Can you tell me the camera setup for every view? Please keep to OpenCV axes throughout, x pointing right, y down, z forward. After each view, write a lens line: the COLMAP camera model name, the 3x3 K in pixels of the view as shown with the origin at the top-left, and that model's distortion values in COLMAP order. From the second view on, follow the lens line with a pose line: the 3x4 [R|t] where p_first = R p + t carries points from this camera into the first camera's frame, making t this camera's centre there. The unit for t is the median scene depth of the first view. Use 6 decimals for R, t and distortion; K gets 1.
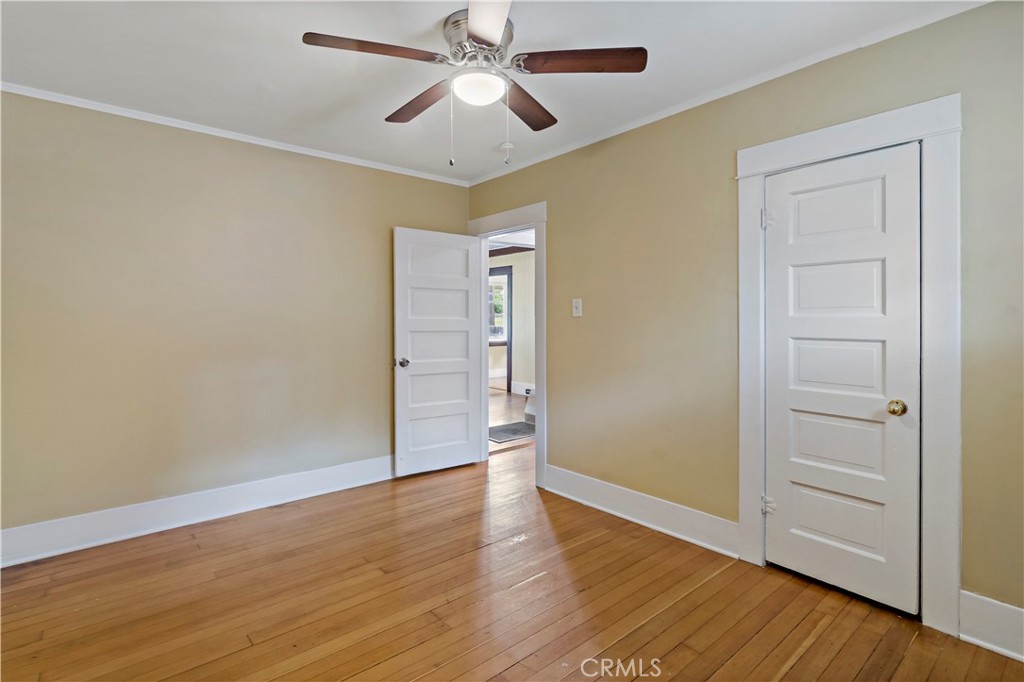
lens RADIAL K [[491.1, 0, 514.6], [0, 491.1, 318.1], [0, 0, 1]] dist [-0.002981, -0.000725]
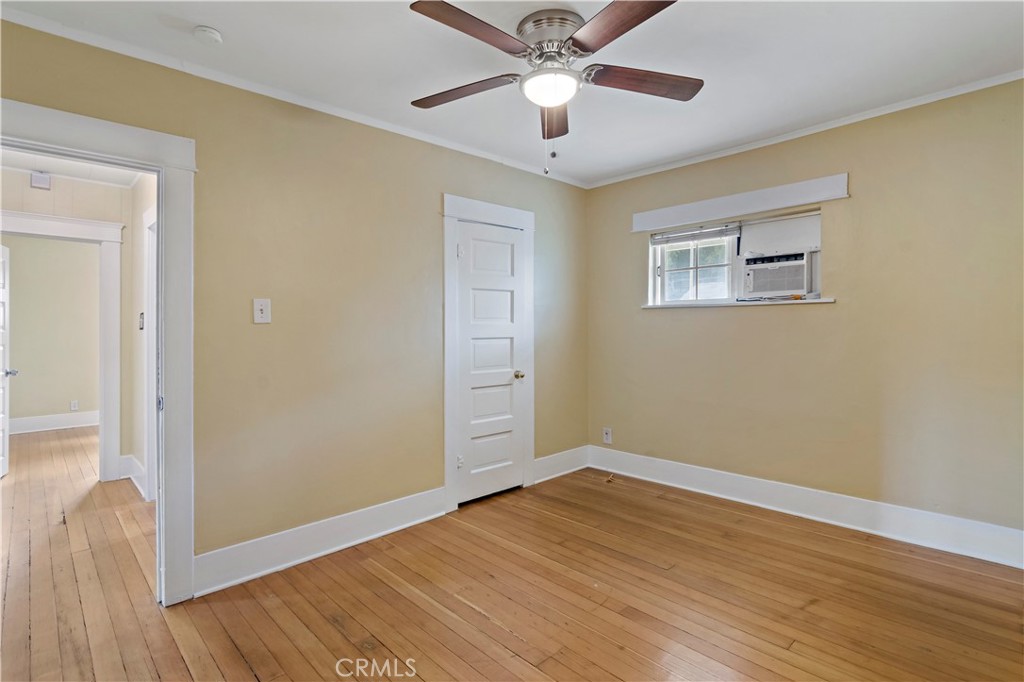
lens RADIAL K [[508.2, 0, 510.3], [0, 508.2, 324.4], [0, 0, 1]] dist [0.001551, 0.000284]
pose [[-0.052296, 0.004665, 0.998621, -0.966684], [0.004989, 0.999978, -0.004410, 0.006549], [-0.998619, 0.004751, -0.052318, 0.996751]]
